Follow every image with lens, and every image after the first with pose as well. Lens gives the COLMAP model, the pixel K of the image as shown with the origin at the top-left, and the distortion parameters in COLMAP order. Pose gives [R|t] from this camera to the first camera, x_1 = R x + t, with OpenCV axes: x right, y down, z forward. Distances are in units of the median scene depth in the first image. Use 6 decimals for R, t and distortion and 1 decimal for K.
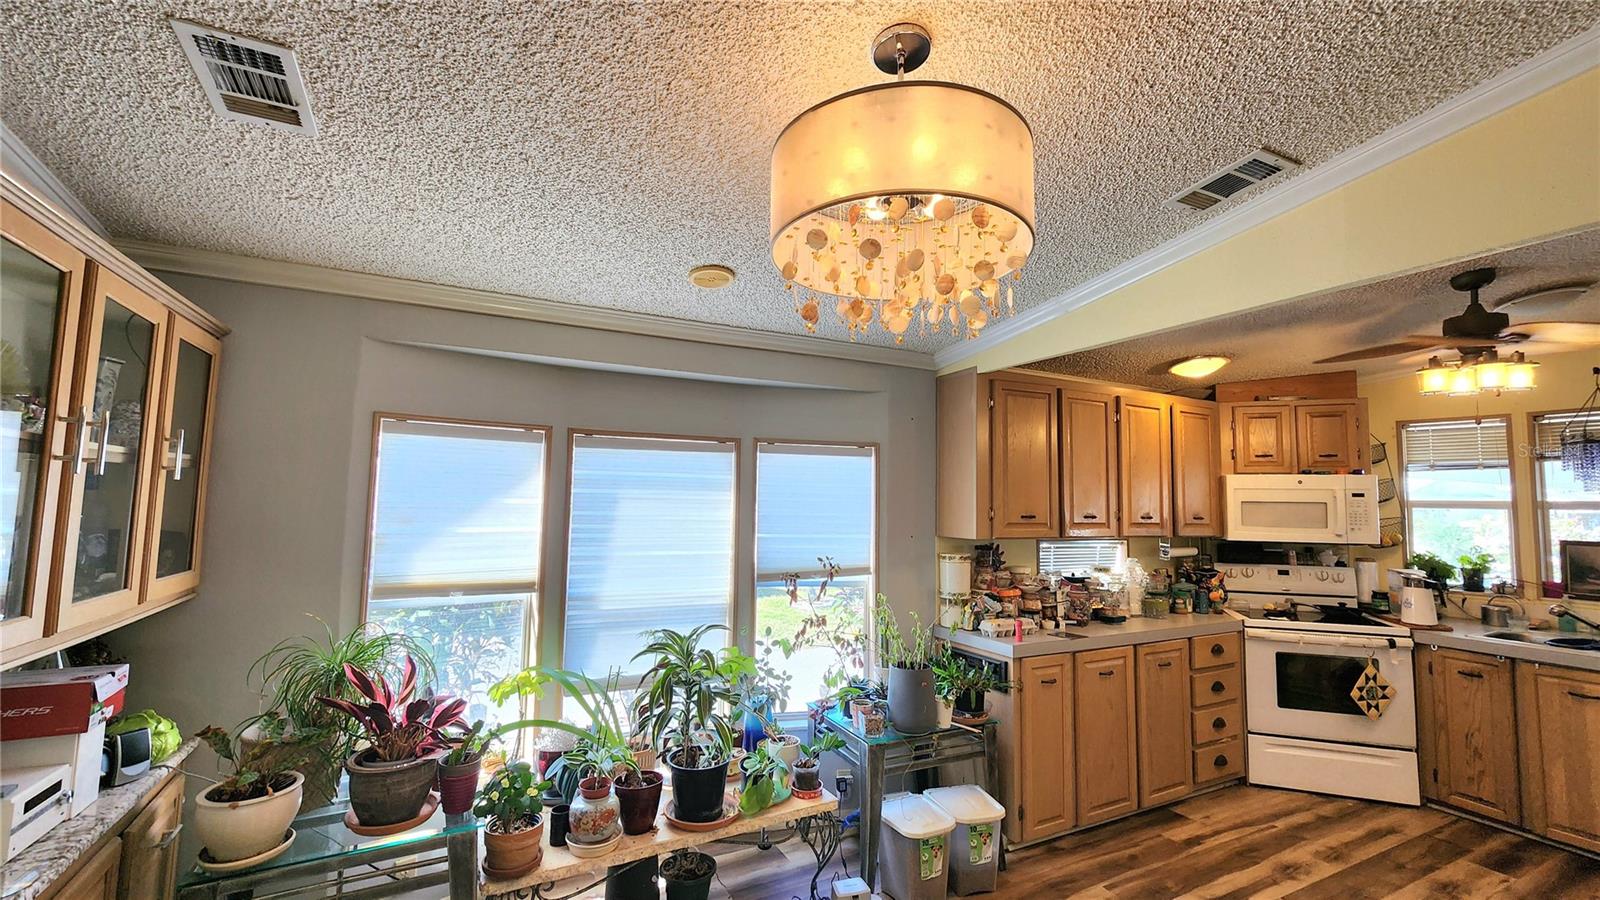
lens RADIAL K [[660.1, 0, 800.8], [0, 660.1, 454.3], [0, 0, 1]] dist [-0.000015, -0.000068]
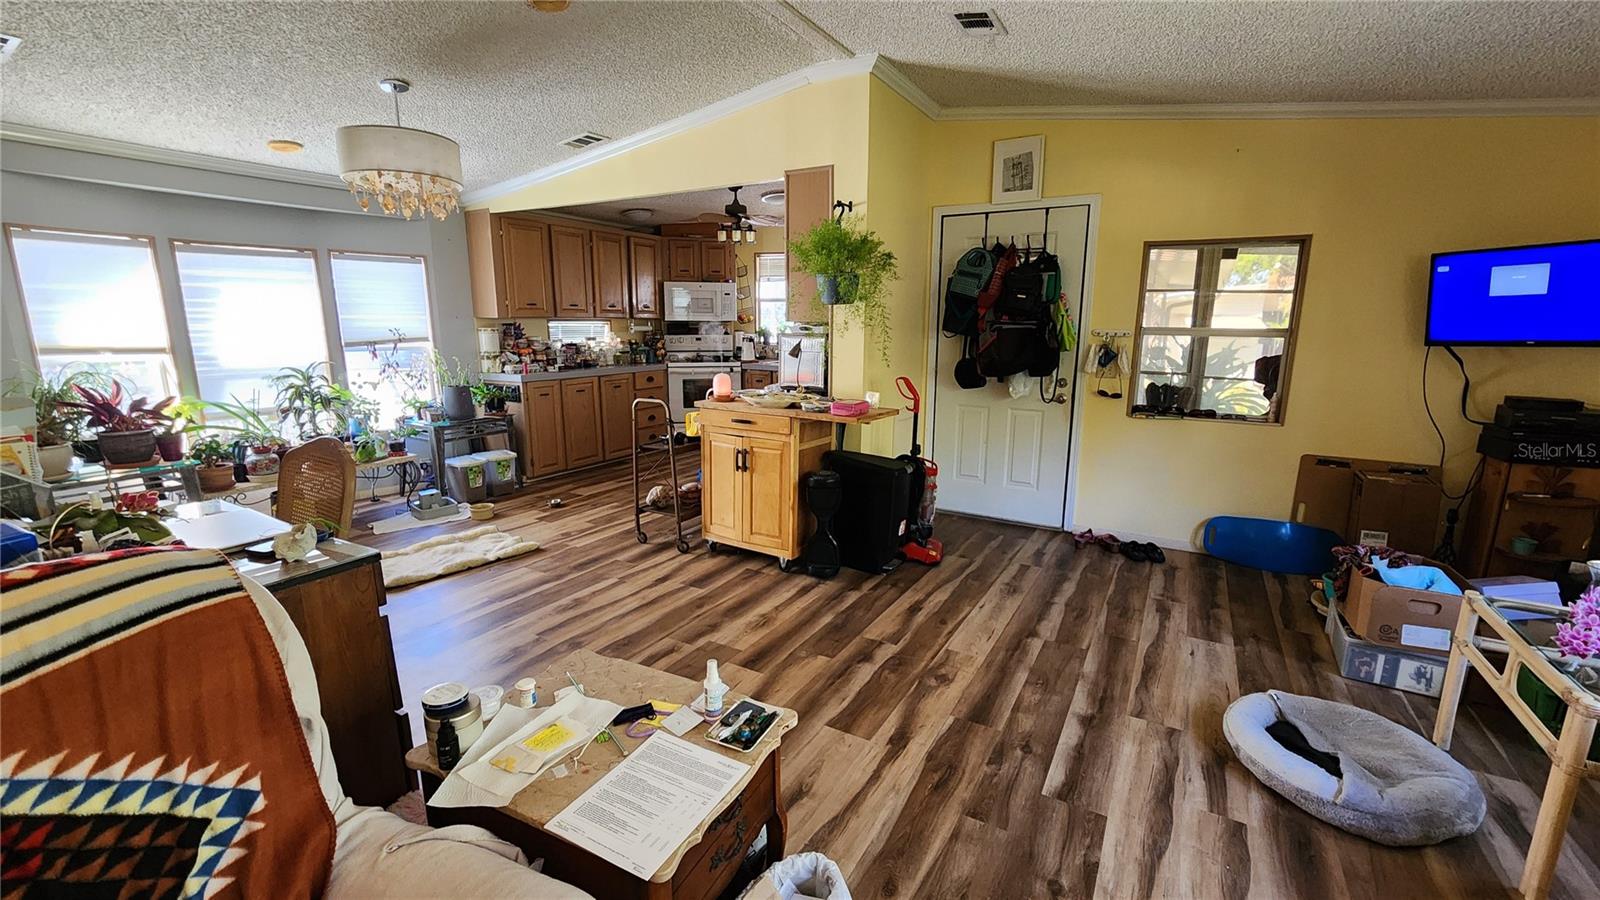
lens RADIAL K [[662.2, 0, 804.7], [0, 662.2, 453.8], [0, 0, 1]] dist [-0.001767, -0.000340]
pose [[0.841100, -0.119136, 0.527596, -0.007764], [-0.033692, 0.962006, 0.270942, -0.021763], [-0.539829, -0.245665, 0.805129, -0.873925]]
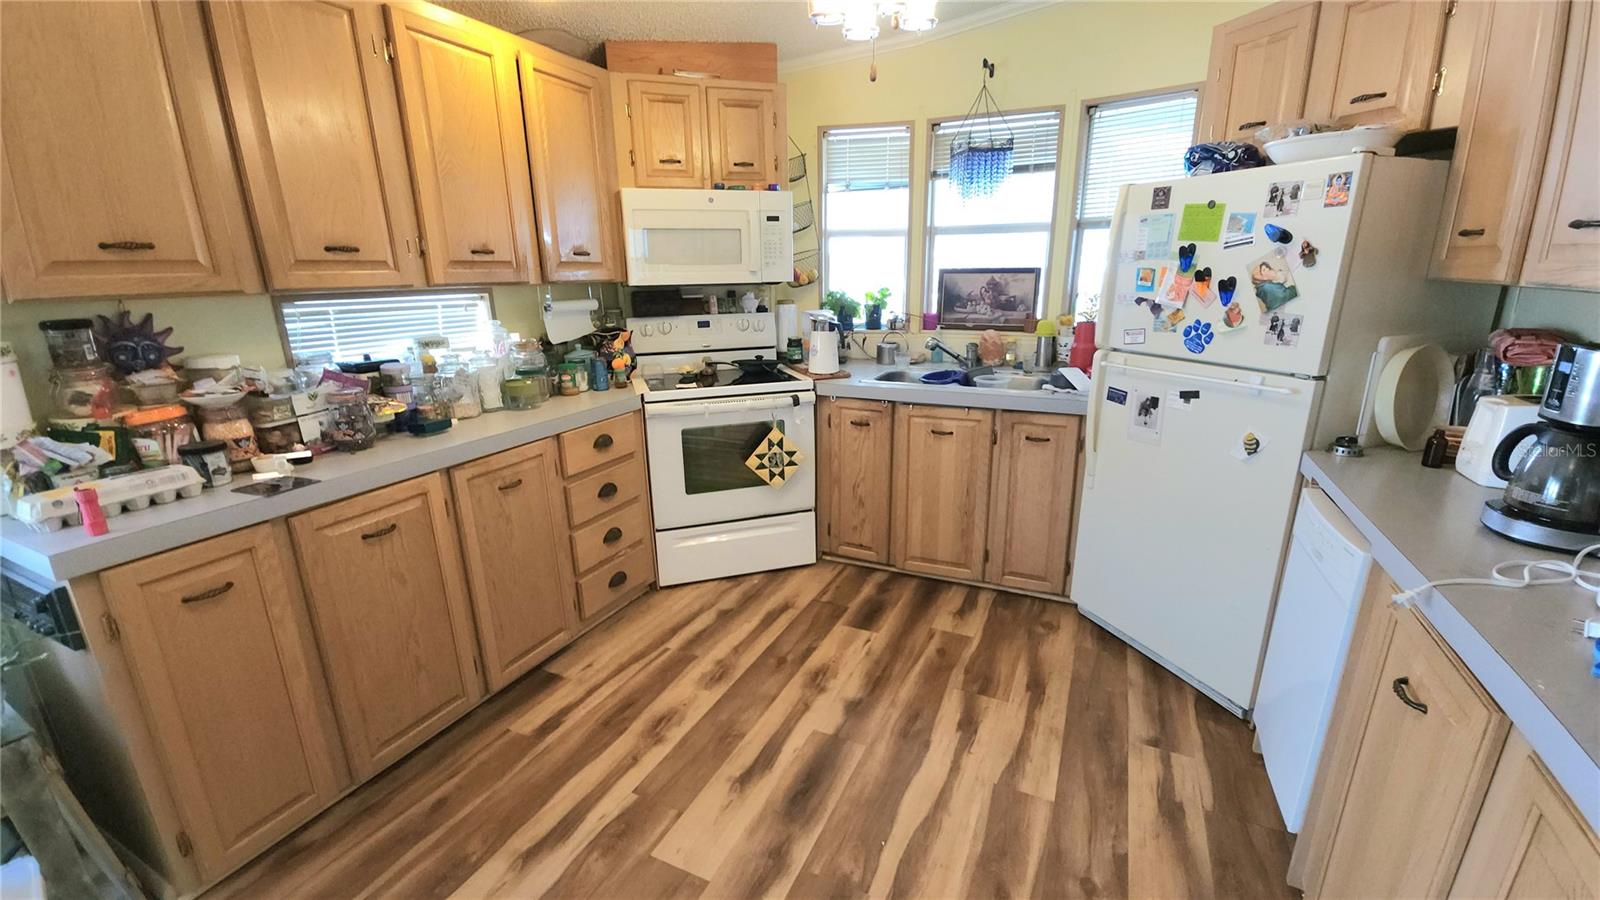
lens RADIAL K [[656.7, 0, 806.4], [0, 656.7, 459.3], [0, 0, 1]] dist [-0.003187, -0.000291]
pose [[0.789571, -0.198152, 0.580787, 0.439453], [-0.019457, 0.937873, 0.346433, 0.071203], [-0.613351, -0.284833, 0.736662, 0.381391]]
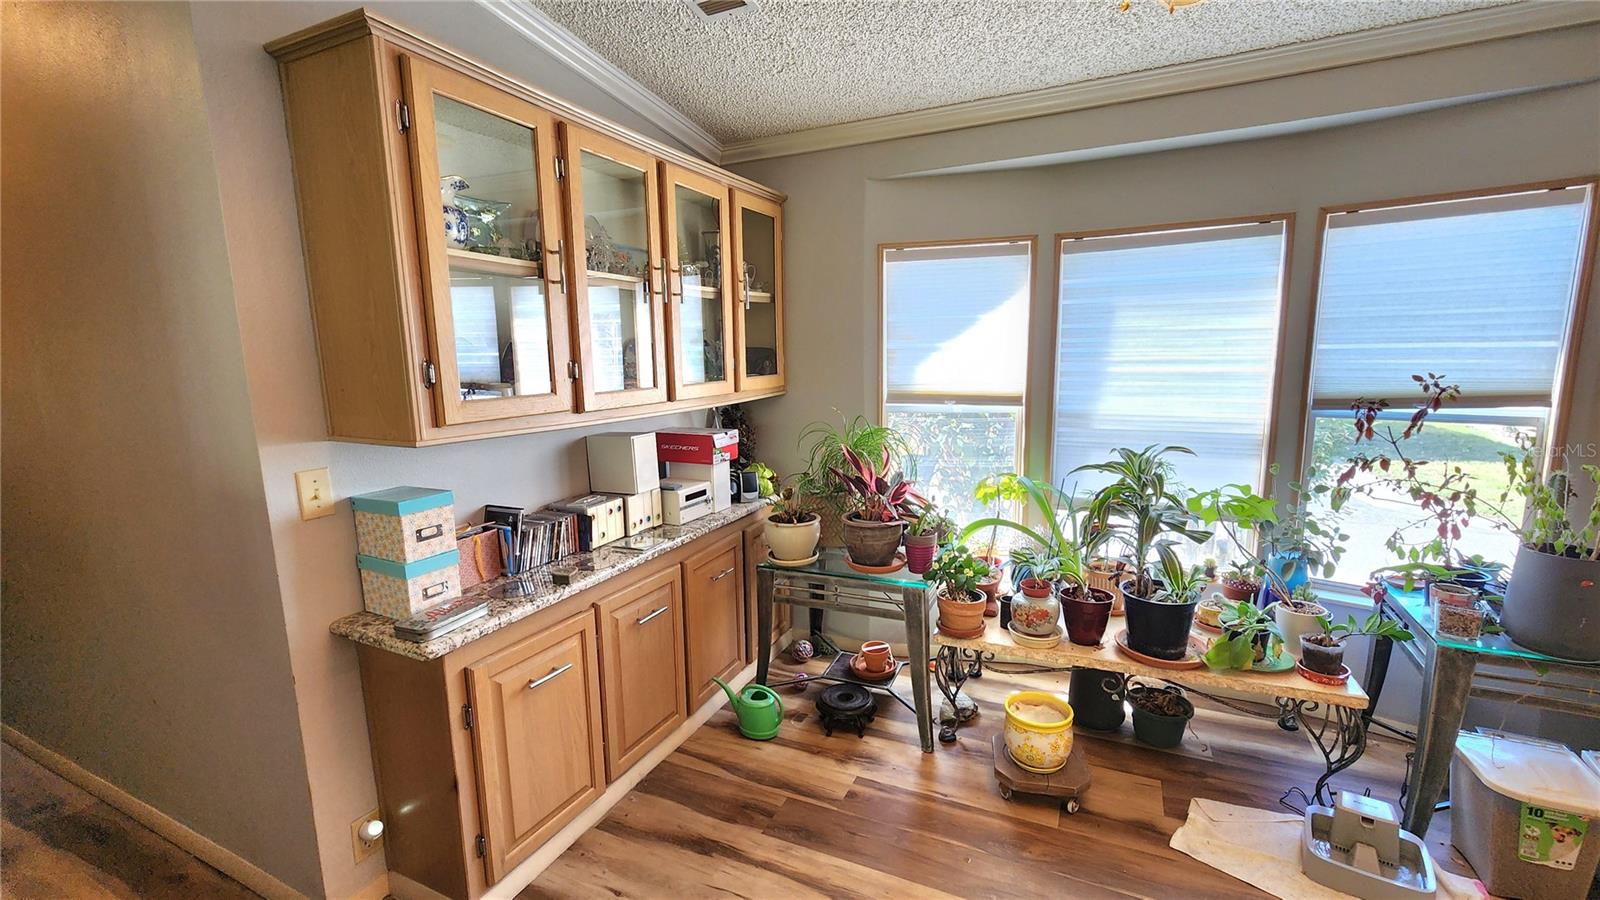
lens RADIAL K [[662.2, 0, 804.7], [0, 662.2, 453.8], [0, 0, 1]] dist [-0.001767, -0.000340]
pose [[0.607927, 0.096031, -0.788165, 0.178855], [0.092055, 0.977440, 0.190096, 0.047643], [0.788639, -0.188118, 0.585372, 0.101722]]
